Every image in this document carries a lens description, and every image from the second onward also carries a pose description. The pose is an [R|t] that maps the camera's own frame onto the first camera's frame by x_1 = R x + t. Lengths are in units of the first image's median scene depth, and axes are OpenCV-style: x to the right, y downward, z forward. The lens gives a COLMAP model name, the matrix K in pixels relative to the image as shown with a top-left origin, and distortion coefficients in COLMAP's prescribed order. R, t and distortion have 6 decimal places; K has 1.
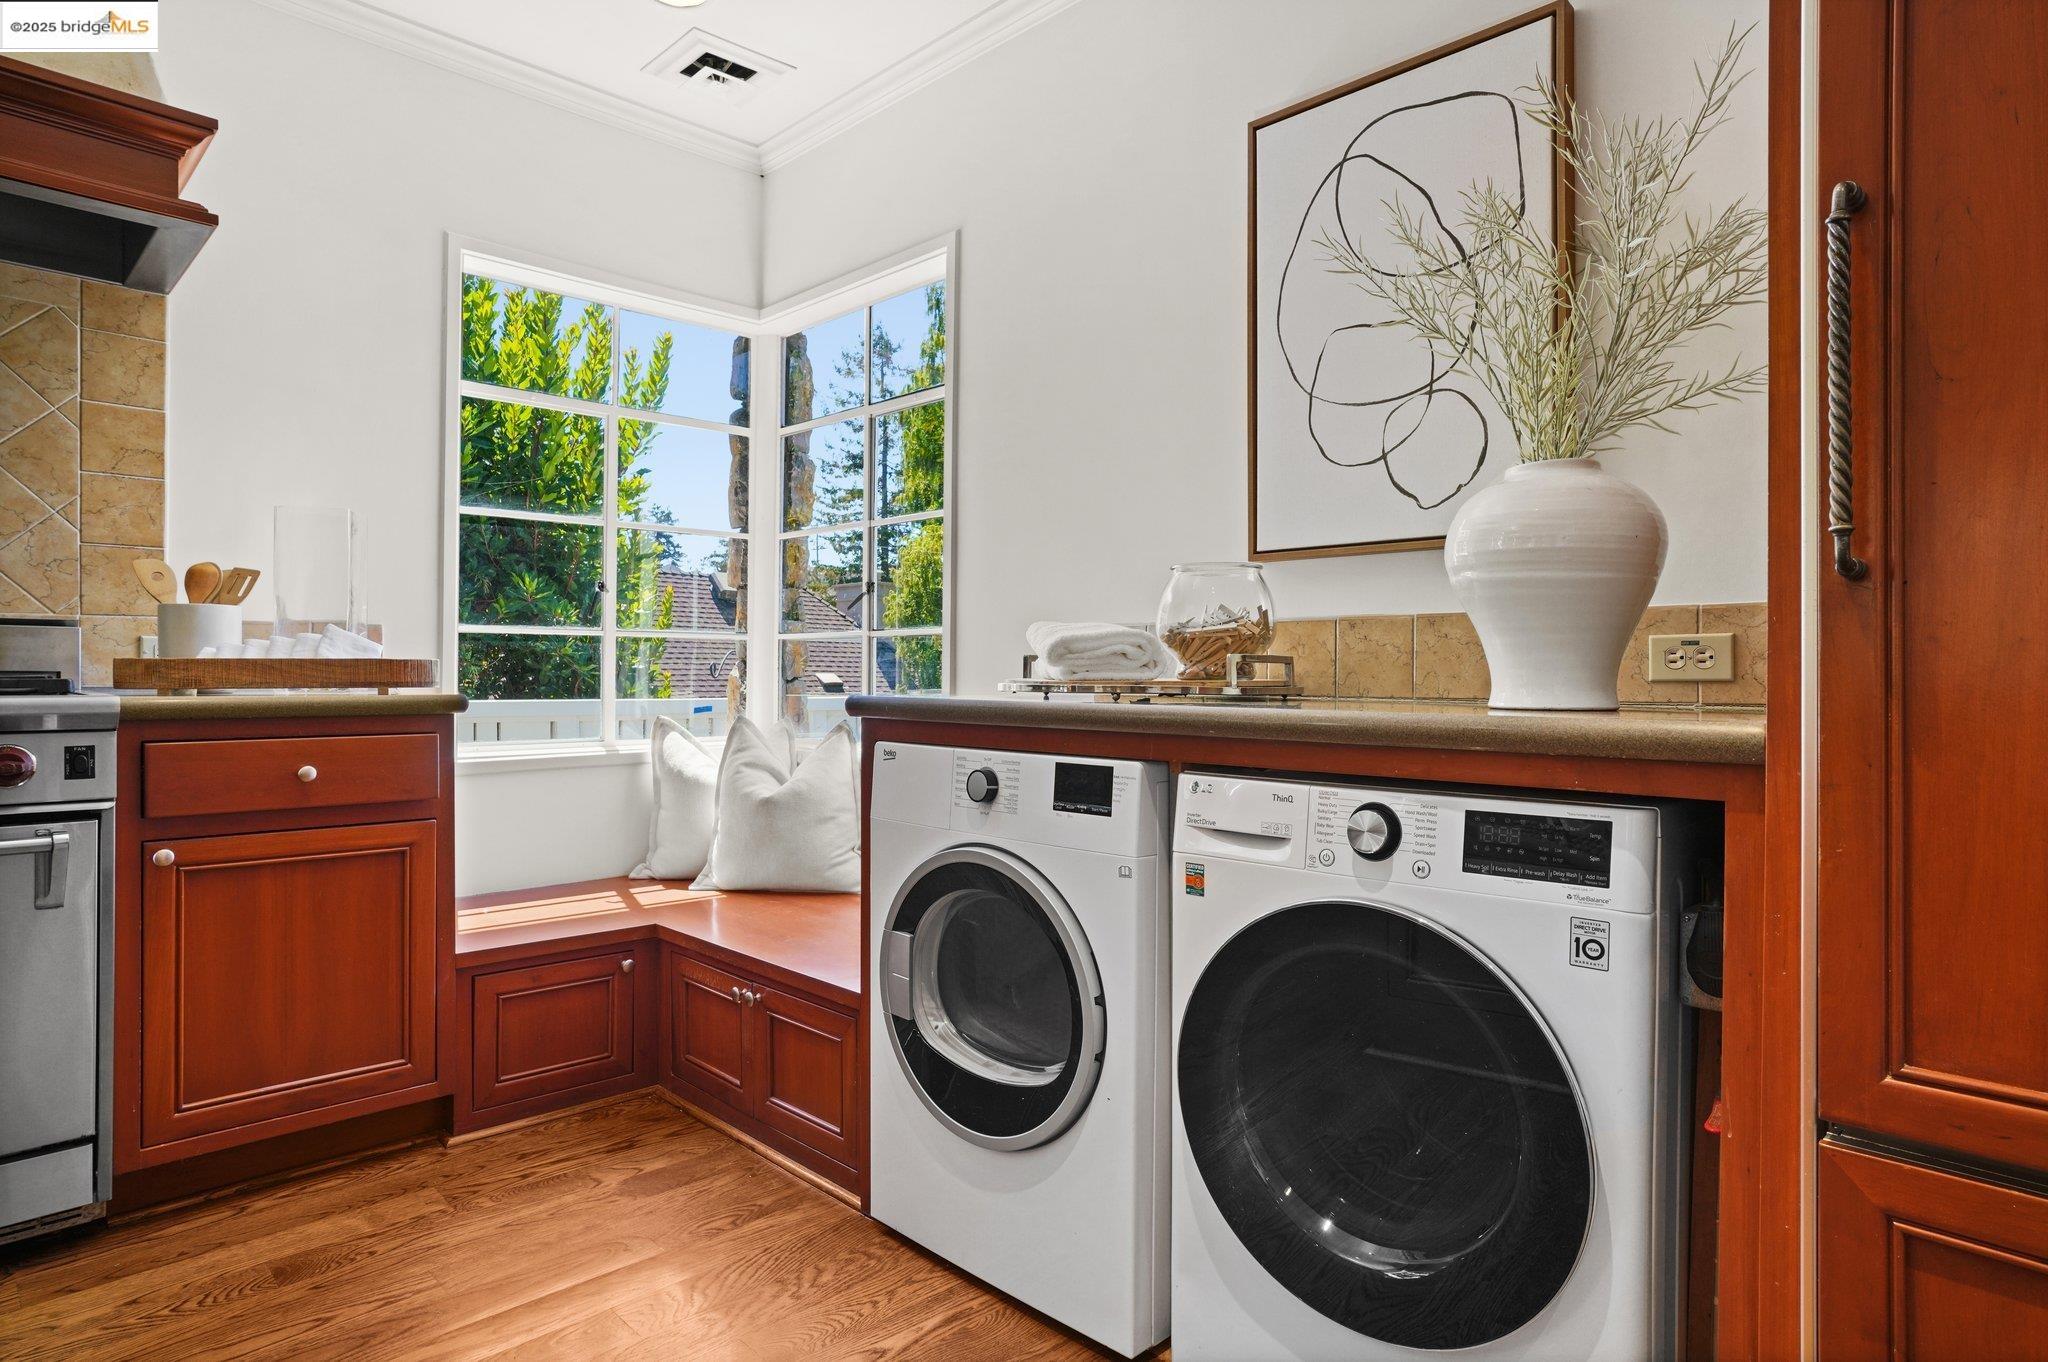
lens RADIAL K [[1147.8, 0, 1019.5], [0, 1147.8, 667.6], [0, 0, 1]] dist [-0.001321, 0.000080]
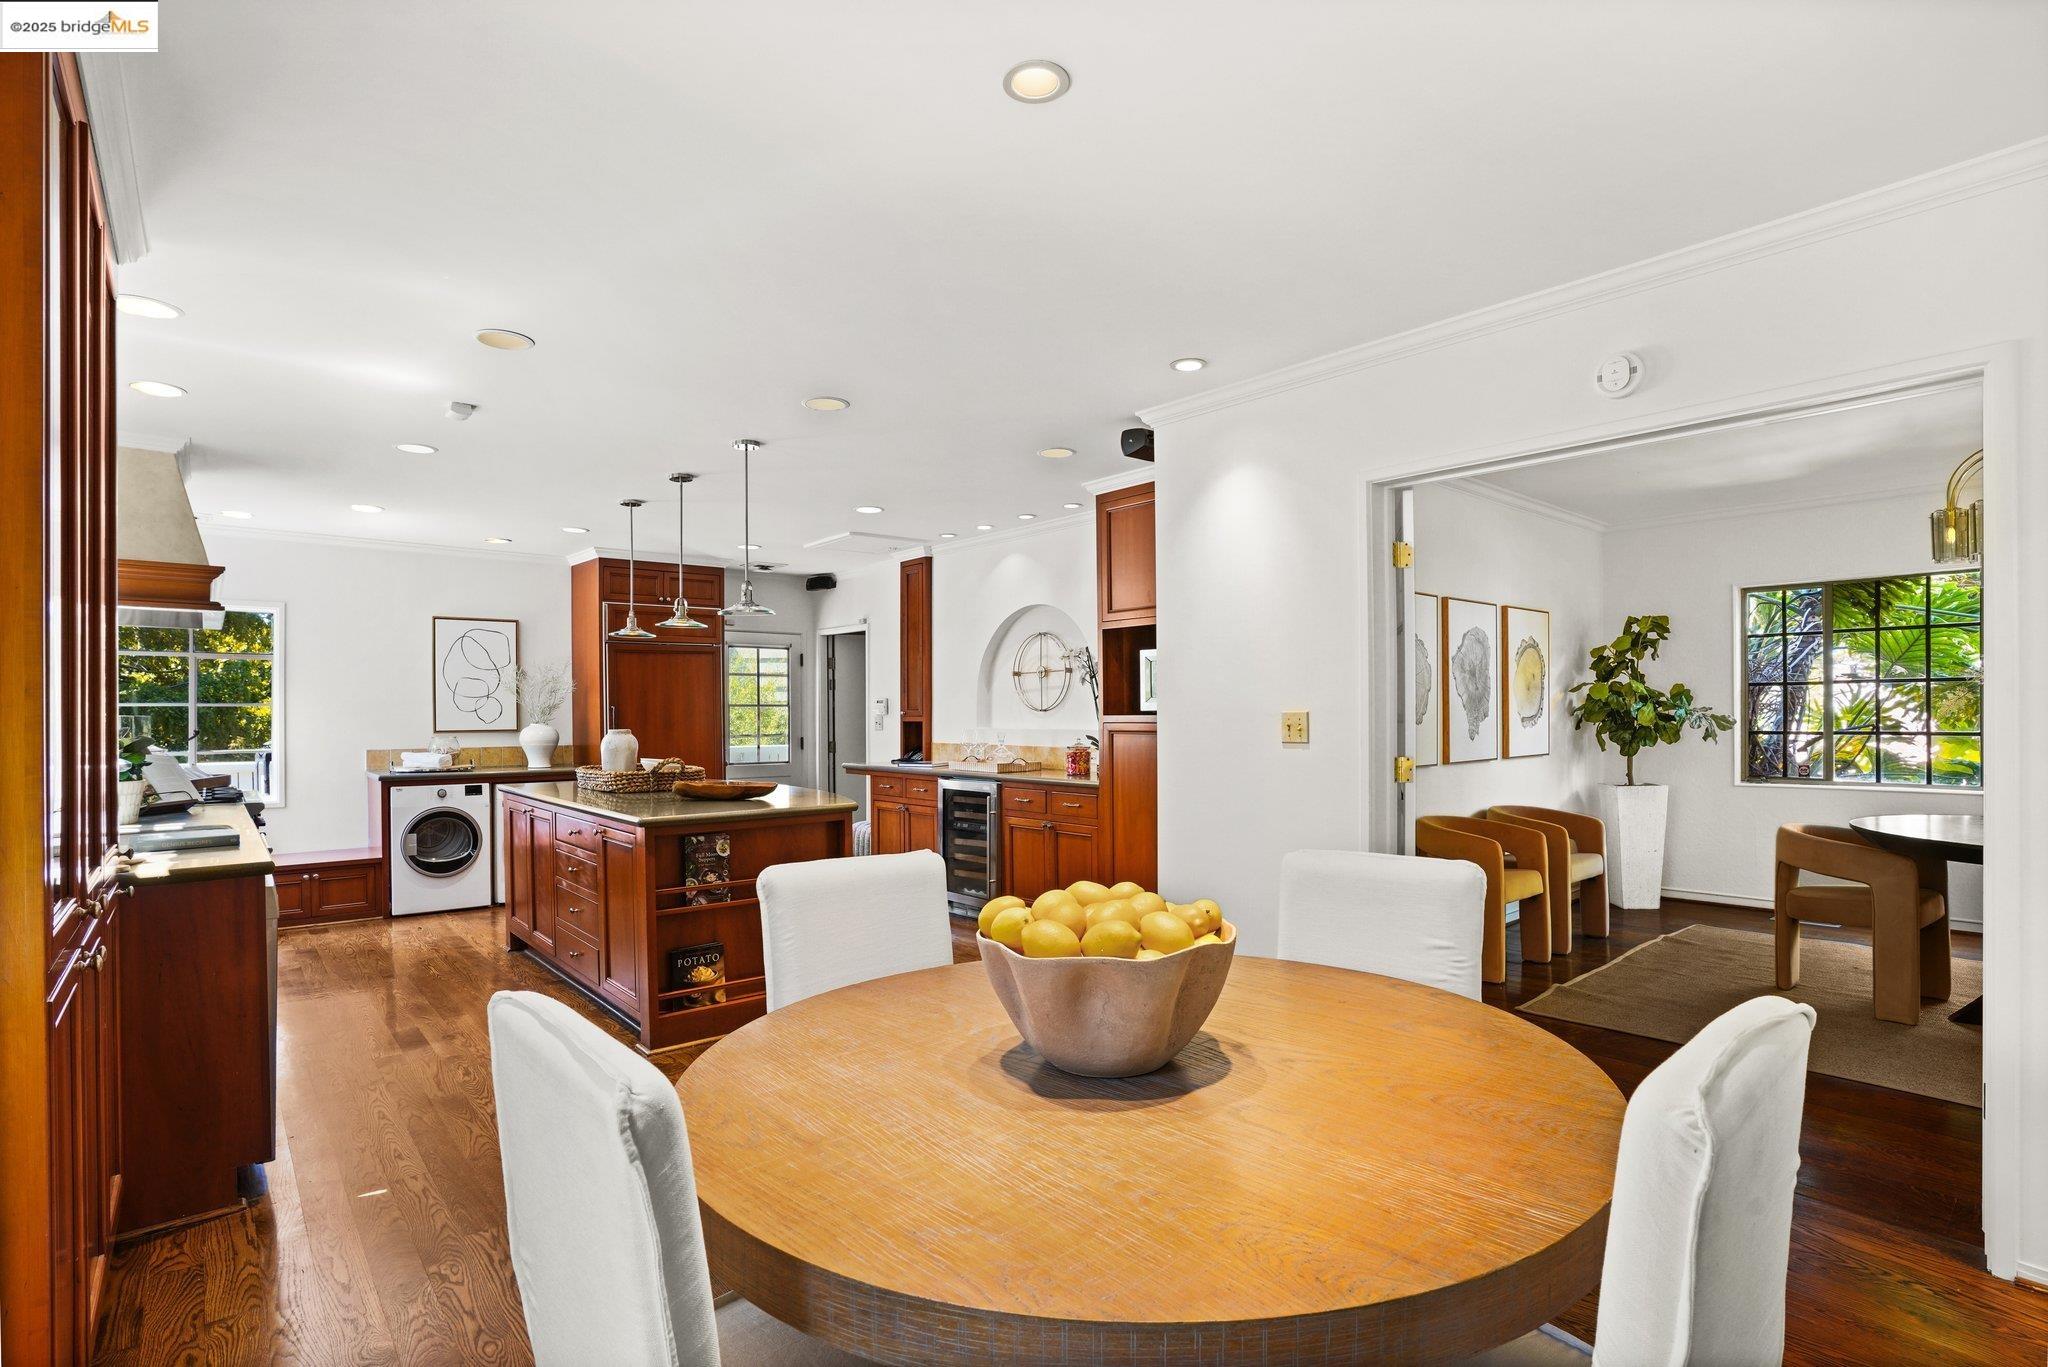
lens RADIAL K [[989.7, 0, 1025.8], [0, 989.7, 700.5], [0, 0, 1]] dist [-0.027186, -0.000268]
pose [[0.065476, 0.005099, 0.997841, -3.881348], [0.008332, 0.999949, -0.005657, -0.224835], [-0.997819, 0.008684, 0.065430, -1.546129]]
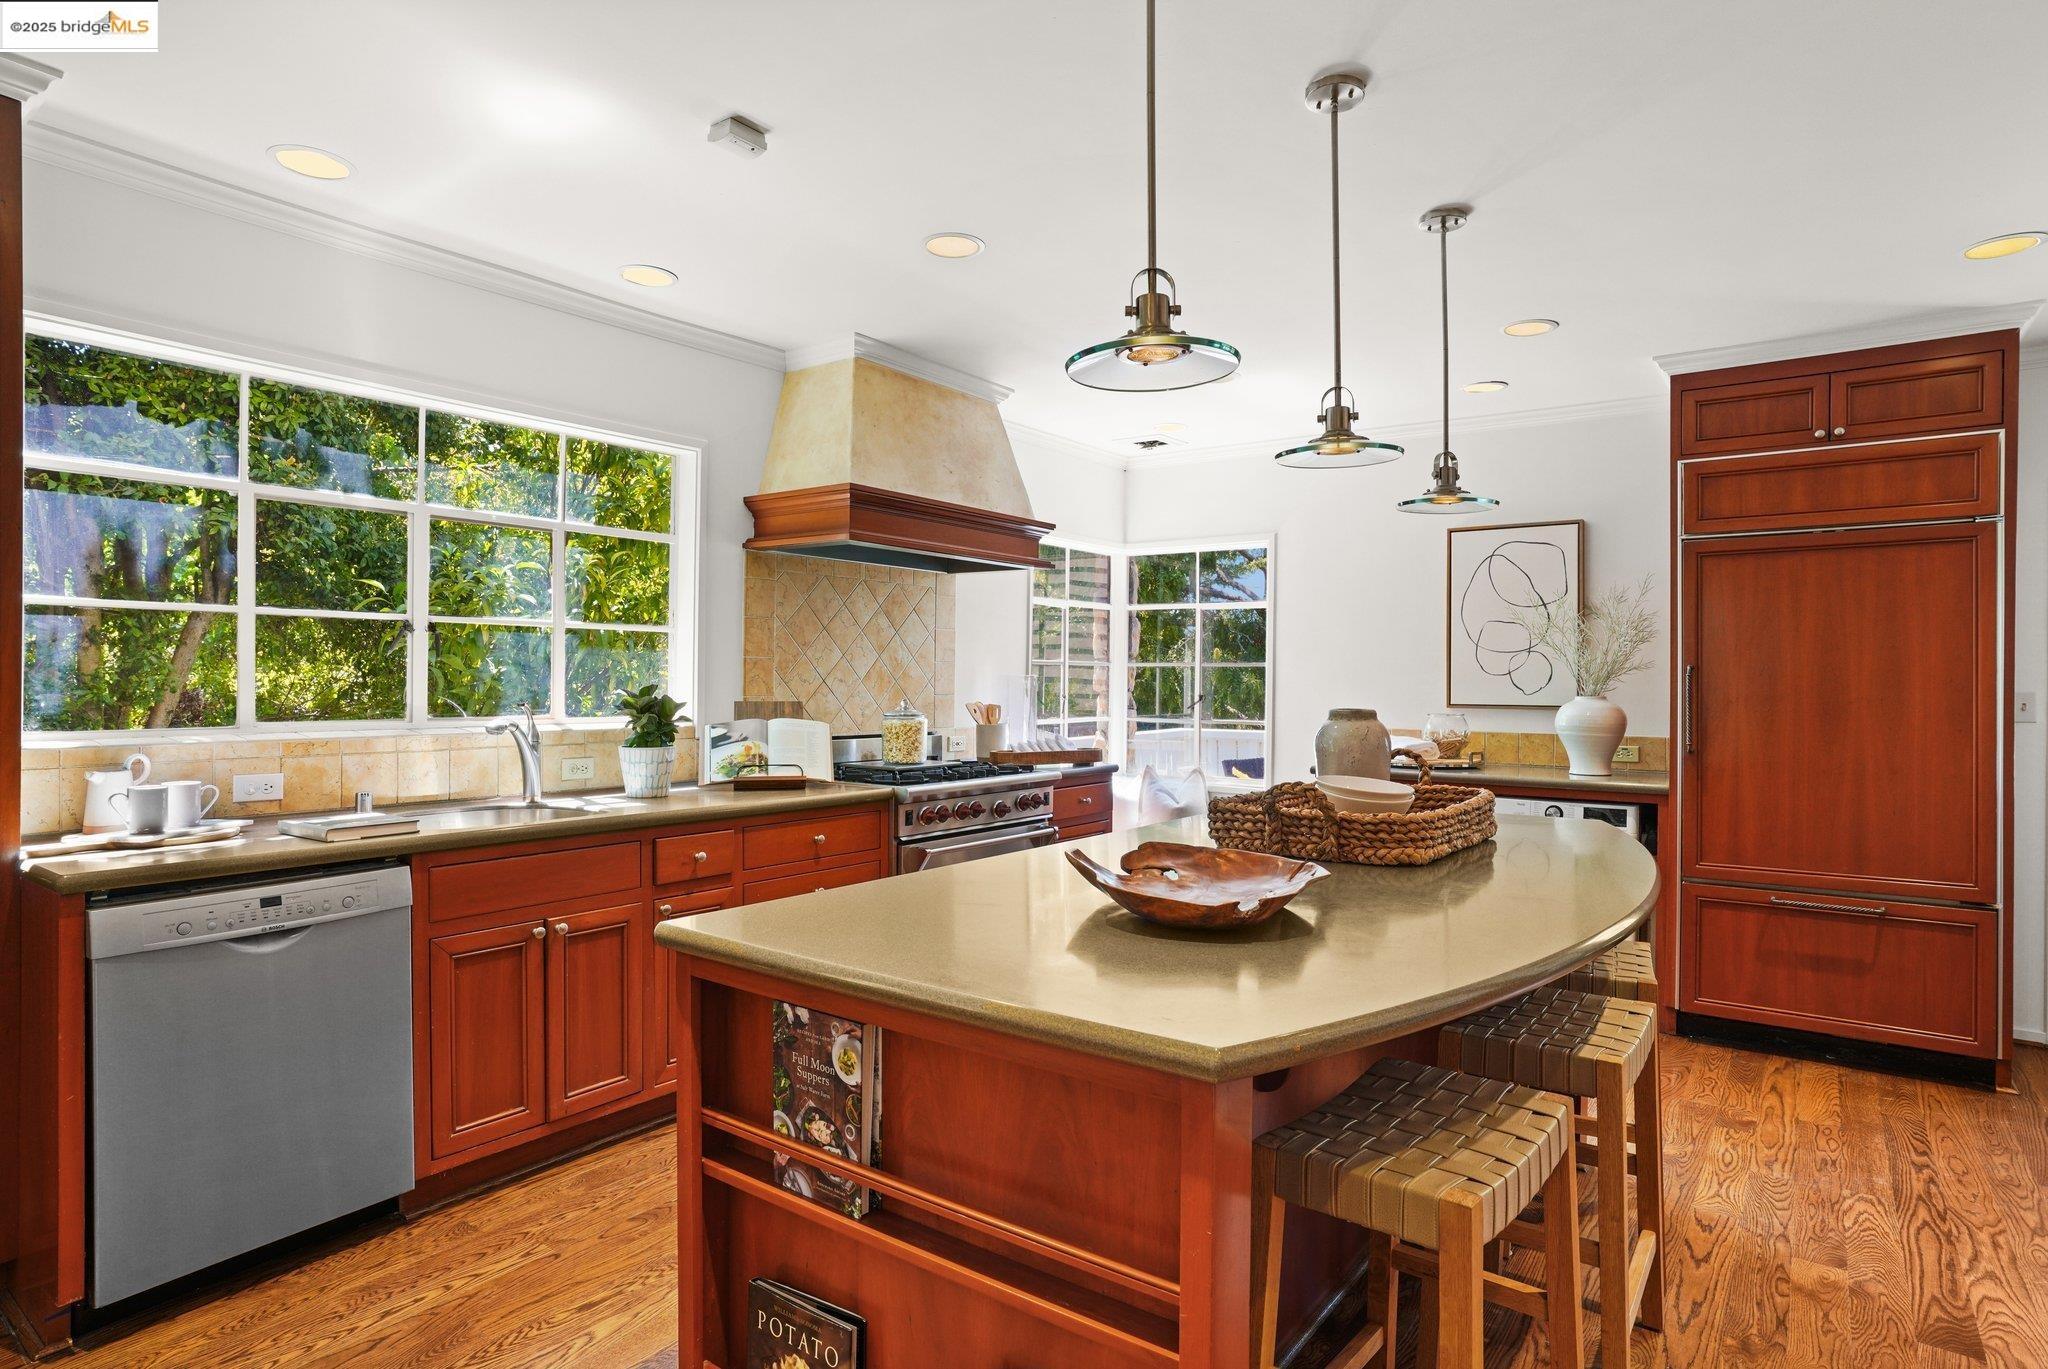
lens RADIAL K [[1112.3, 0, 1029.4], [0, 1112.3, 680.2], [0, 0, 1]] dist [-0.036201, 0.000000]
pose [[0.985623, 0.003773, 0.168916, -1.451665], [-0.004010, 0.999991, 0.001061, -0.203139], [-0.168910, -0.001723, 0.985630, -1.585812]]
